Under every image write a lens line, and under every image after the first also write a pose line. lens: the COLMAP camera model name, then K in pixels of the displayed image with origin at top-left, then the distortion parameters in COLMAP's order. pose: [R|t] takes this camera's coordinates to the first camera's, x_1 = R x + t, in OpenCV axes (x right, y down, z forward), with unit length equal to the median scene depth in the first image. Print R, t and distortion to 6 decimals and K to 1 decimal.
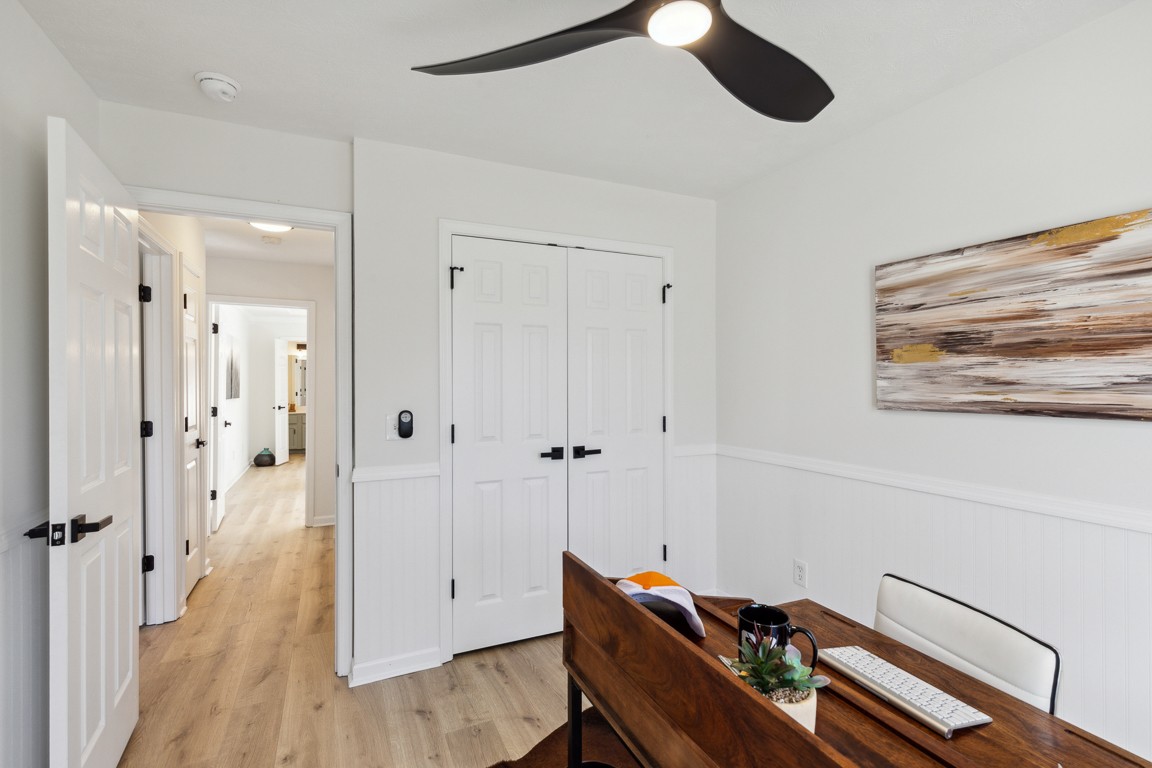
lens RADIAL K [[554.2, 0, 580.6], [0, 554.2, 379.8], [0, 0, 1]] dist [0.004412, 0.000479]
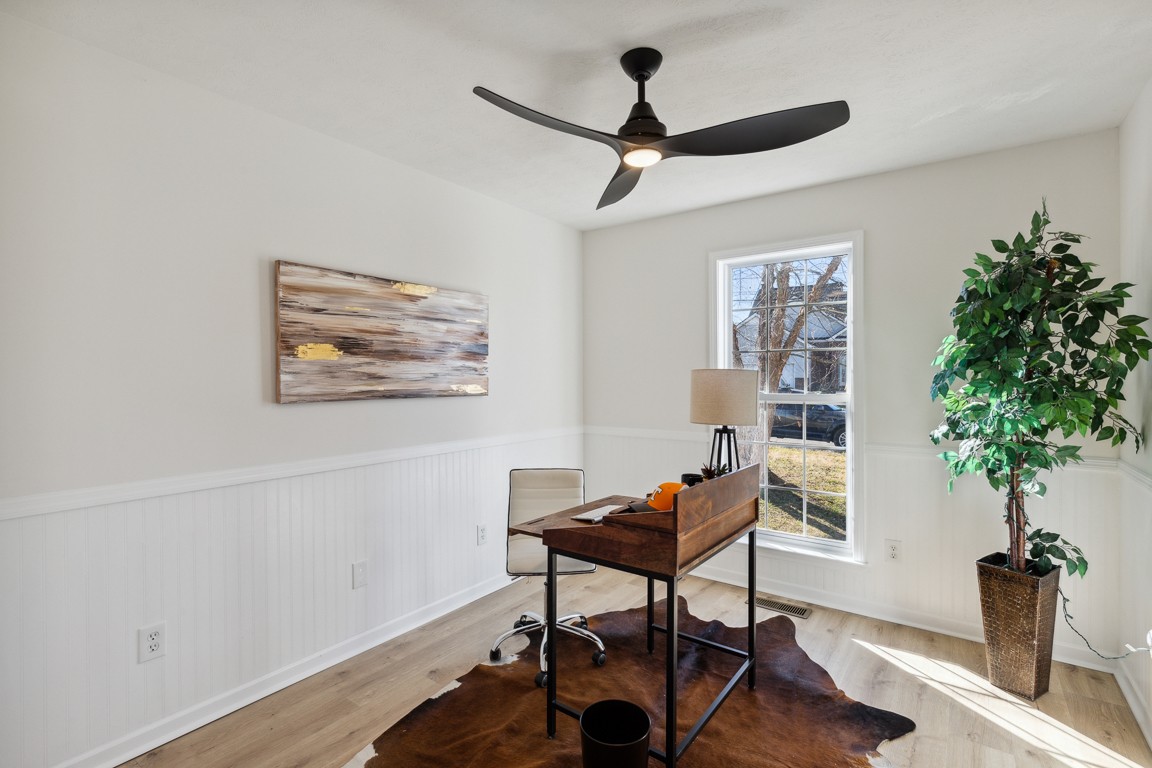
lens RADIAL K [[554.2, 0, 575.4], [0, 554.2, 380.9], [0, 0, 1]] dist [0.004412, 0.000479]
pose [[-0.513983, 0.005005, 0.857786, -0.701440], [0.006799, 0.999975, -0.001761, 0.020195], [-0.857774, 0.004927, -0.514004, 1.247081]]
